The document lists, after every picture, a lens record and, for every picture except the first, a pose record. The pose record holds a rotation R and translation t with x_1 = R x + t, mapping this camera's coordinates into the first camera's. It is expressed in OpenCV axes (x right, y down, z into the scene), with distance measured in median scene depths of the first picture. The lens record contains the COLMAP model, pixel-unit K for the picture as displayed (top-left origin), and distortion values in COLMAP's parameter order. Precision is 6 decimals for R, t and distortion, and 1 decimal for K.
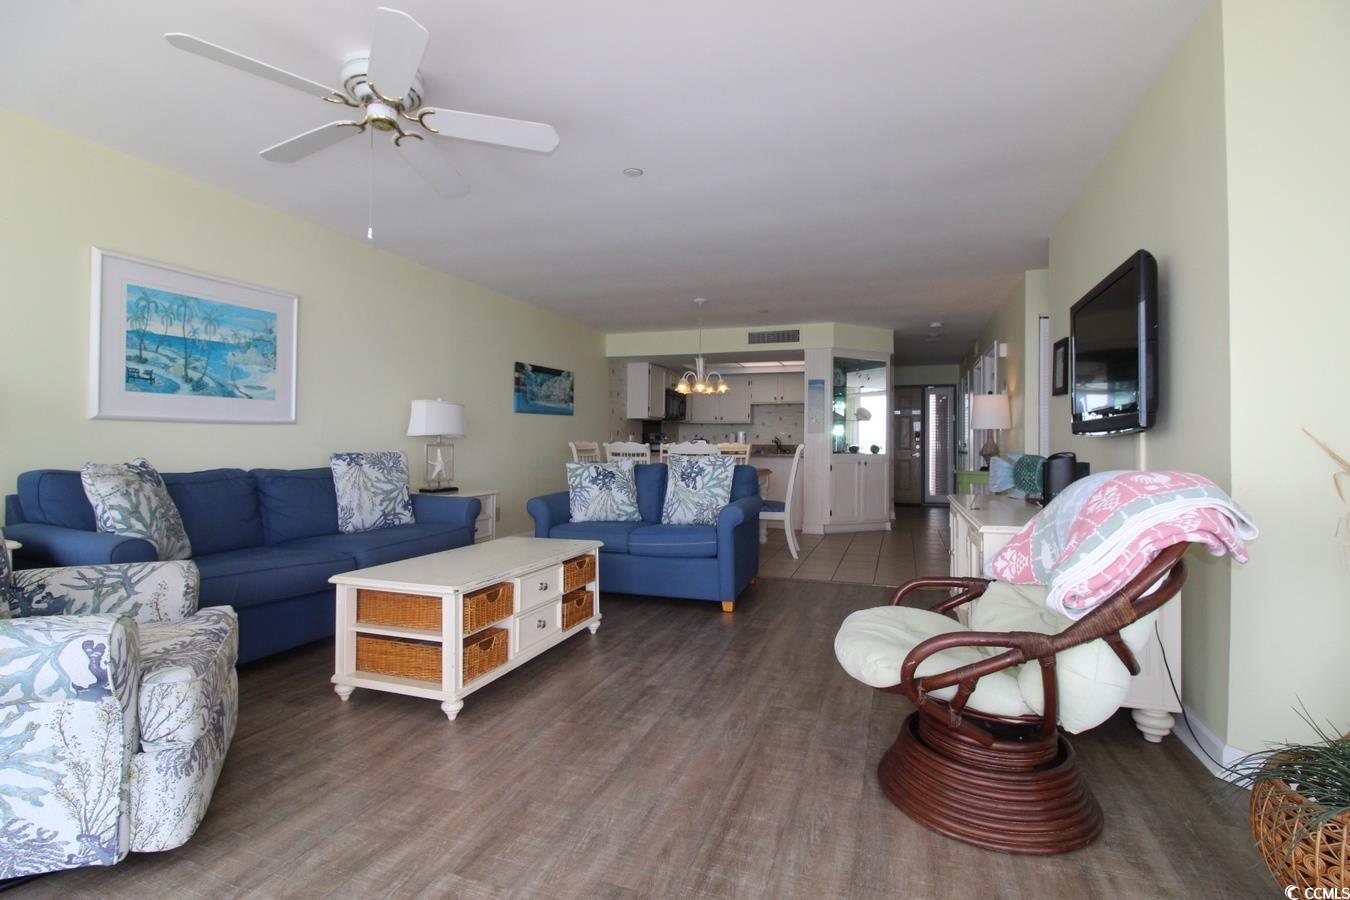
lens RADIAL K [[620.4, 0, 683.4], [0, 620.4, 447.3], [0, 0, 1]] dist [-0.010256, -0.000428]
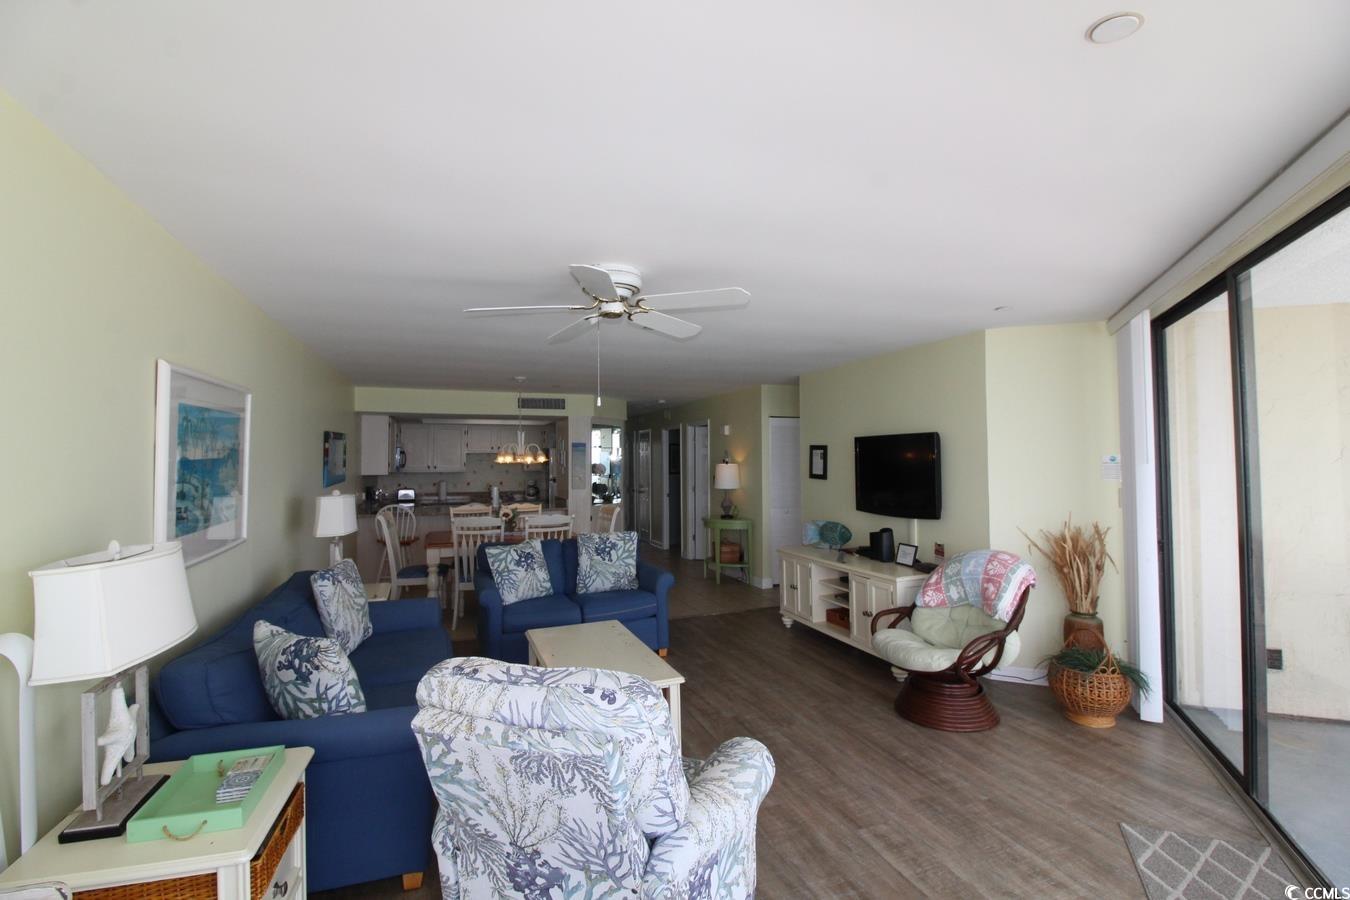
lens RADIAL K [[620.4, 0, 685.0], [0, 620.4, 449.5], [0, 0, 1]] dist [-0.010256, -0.000428]
pose [[0.761510, -0.002048, 0.648150, -0.631810], [0.014542, 0.999797, -0.013927, -0.127131], [-0.647990, 0.020031, 0.761386, -0.015767]]
